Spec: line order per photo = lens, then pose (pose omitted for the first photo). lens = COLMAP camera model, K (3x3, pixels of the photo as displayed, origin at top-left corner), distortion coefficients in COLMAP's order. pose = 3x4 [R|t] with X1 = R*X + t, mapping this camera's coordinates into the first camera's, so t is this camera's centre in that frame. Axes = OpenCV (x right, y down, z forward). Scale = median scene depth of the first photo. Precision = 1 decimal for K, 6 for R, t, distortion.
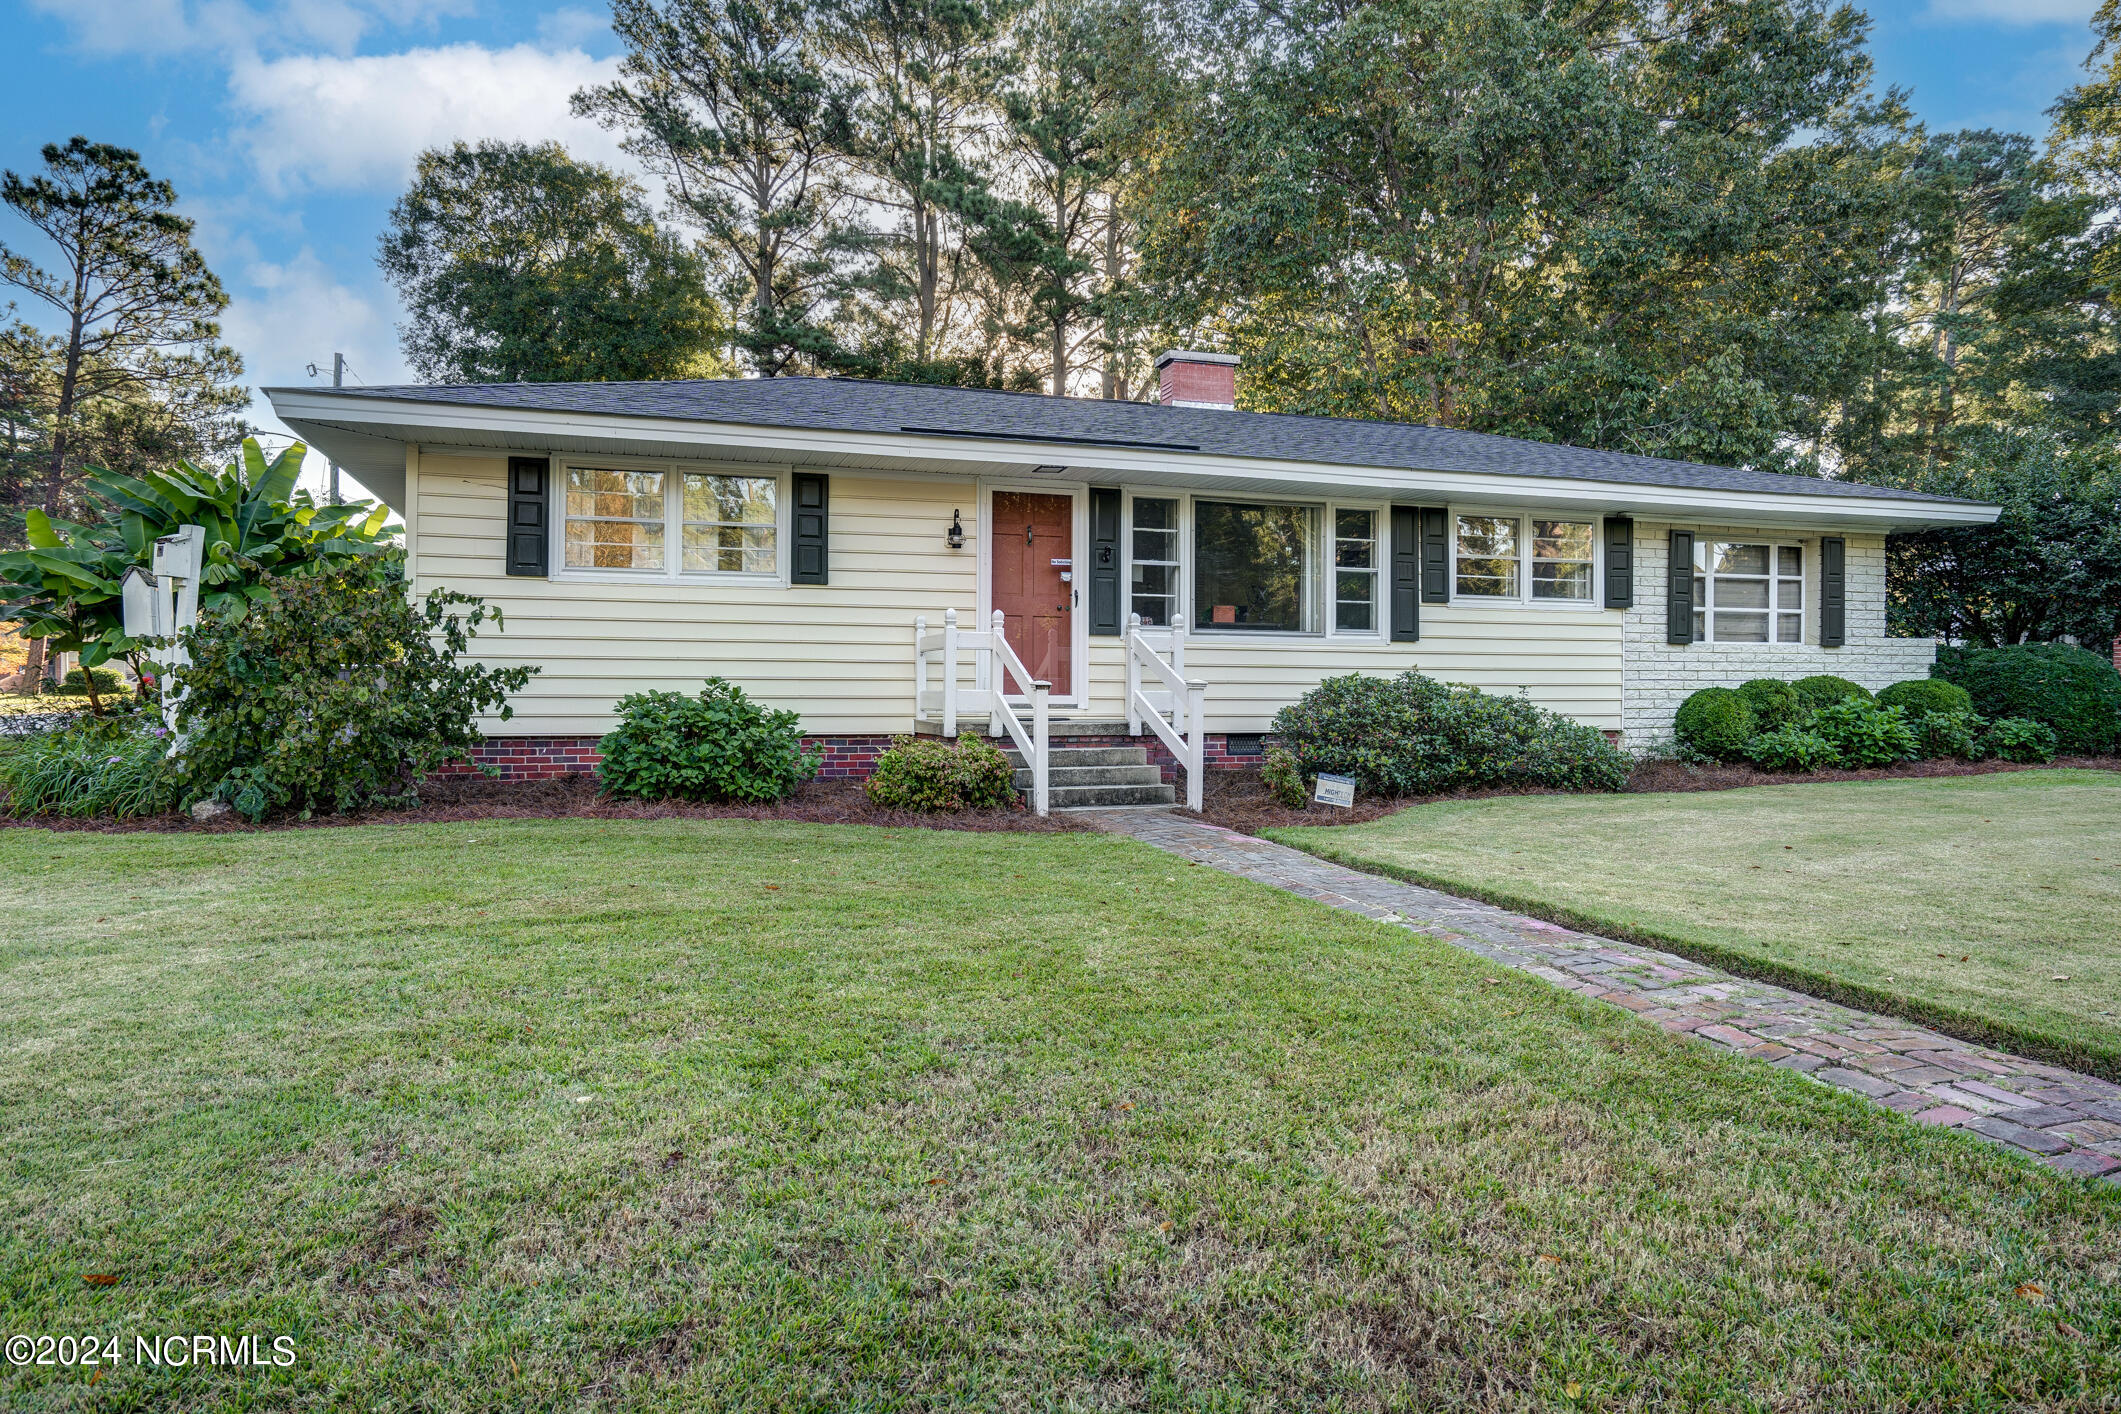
lens RADIAL K [[1292.7, 0, 1064.1], [0, 1292.7, 700.1], [0, 0, 1]] dist [-0.000563, -0.000712]
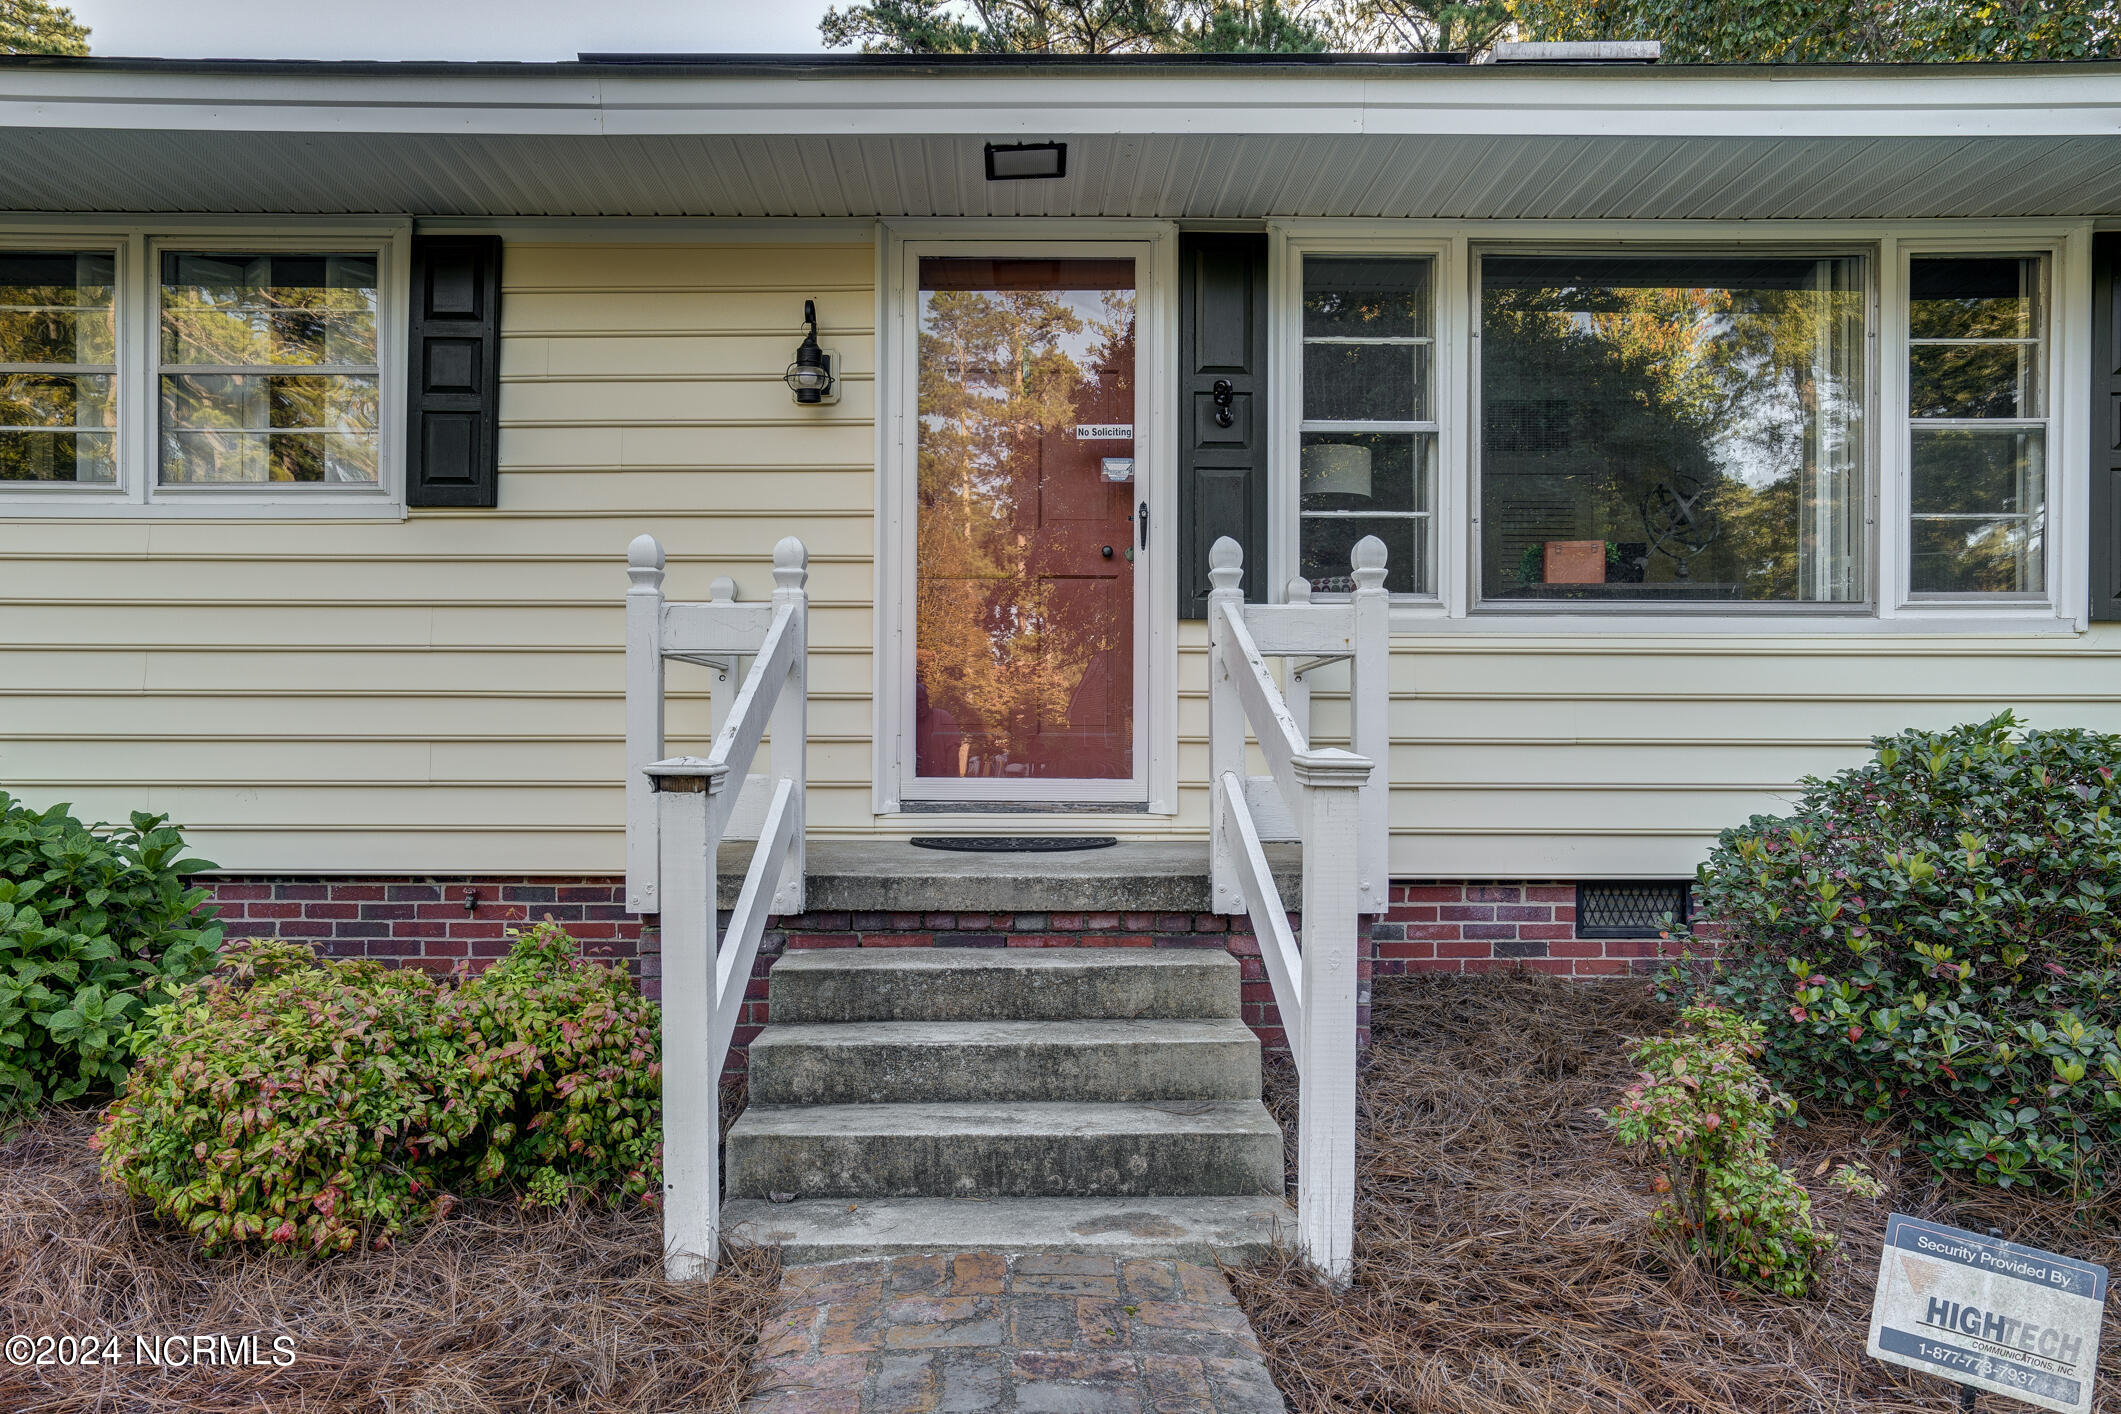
lens RADIAL K [[1384.3, 0, 1058.3], [0, 1384.3, 727.1], [0, 0, 1]] dist [0.003233, 0.004292]
pose [[0.949961, -0.003966, -0.312343, 0.113223], [0.000982, 0.999952, -0.009711, -0.014668], [0.312367, 0.008918, 0.949920, 0.600440]]
